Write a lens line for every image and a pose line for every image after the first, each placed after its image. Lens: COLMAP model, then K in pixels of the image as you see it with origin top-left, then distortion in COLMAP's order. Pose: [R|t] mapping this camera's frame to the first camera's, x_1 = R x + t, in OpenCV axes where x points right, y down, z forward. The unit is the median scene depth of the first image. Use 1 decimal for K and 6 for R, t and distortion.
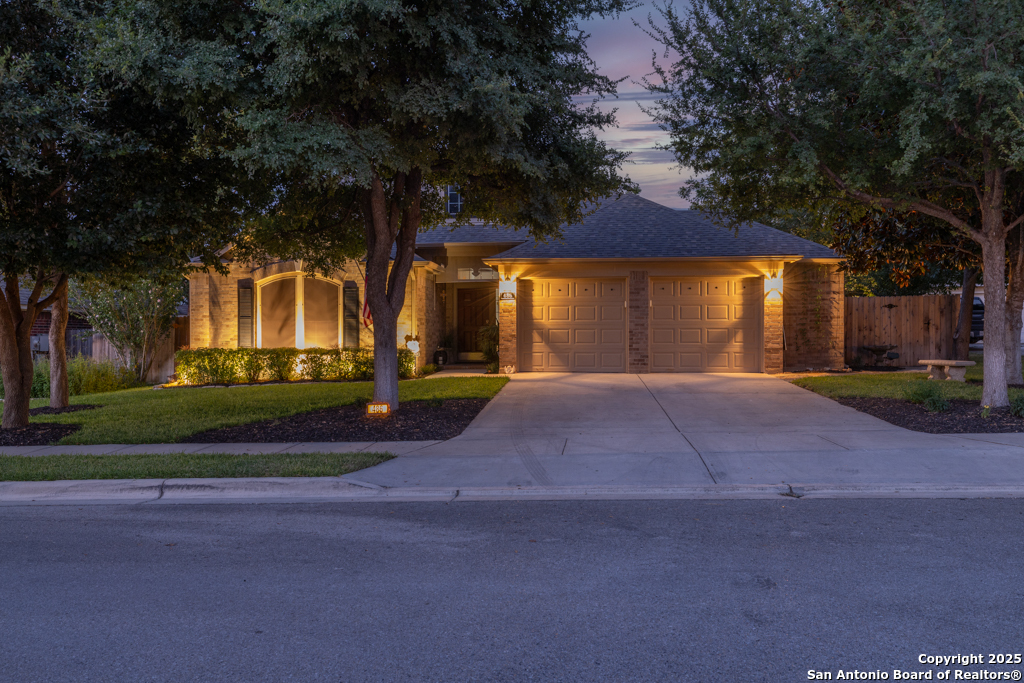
lens RADIAL K [[838.2, 0, 512.8], [0, 838.2, 342.1], [0, 0, 1]] dist [0.006593, -0.000554]
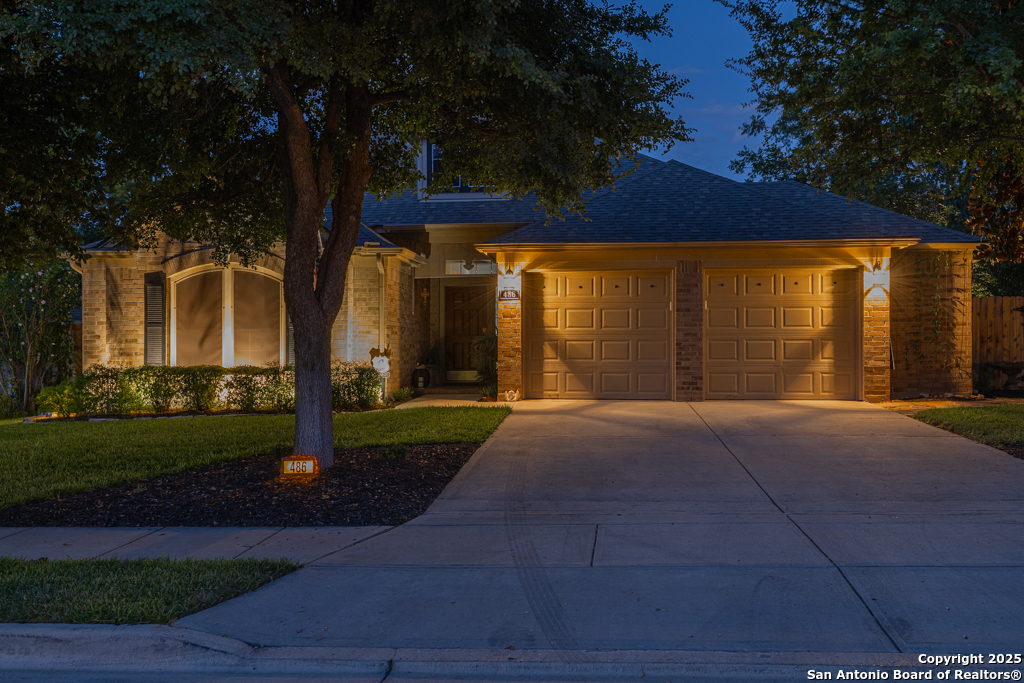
lens RADIAL K [[954.1, 0, 510.8], [0, 954.1, 338.7], [0, 0, 1]] dist [0.006642, 0.000000]
pose [[0.999910, 0.000016, -0.013393, 0.006381], [-0.000216, 0.999889, -0.014921, -0.004525], [0.013392, 0.014923, 0.999799, 0.170514]]
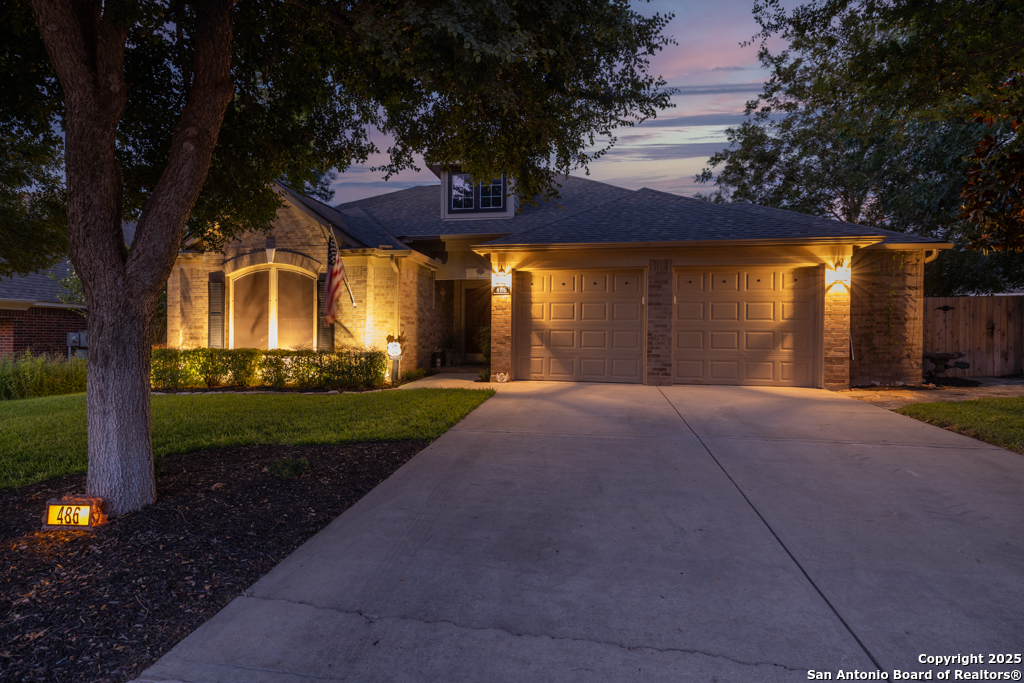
lens RADIAL K [[532.6, 0, 505.4], [0, 532.6, 339.2], [0, 0, 1]] dist [0.002677, 0.000120]
pose [[0.995849, 0.011295, -0.090322, 0.047933], [-0.011316, 0.999936, 0.000278, -0.006147], [0.090320, 0.000745, 0.995913, 0.472303]]
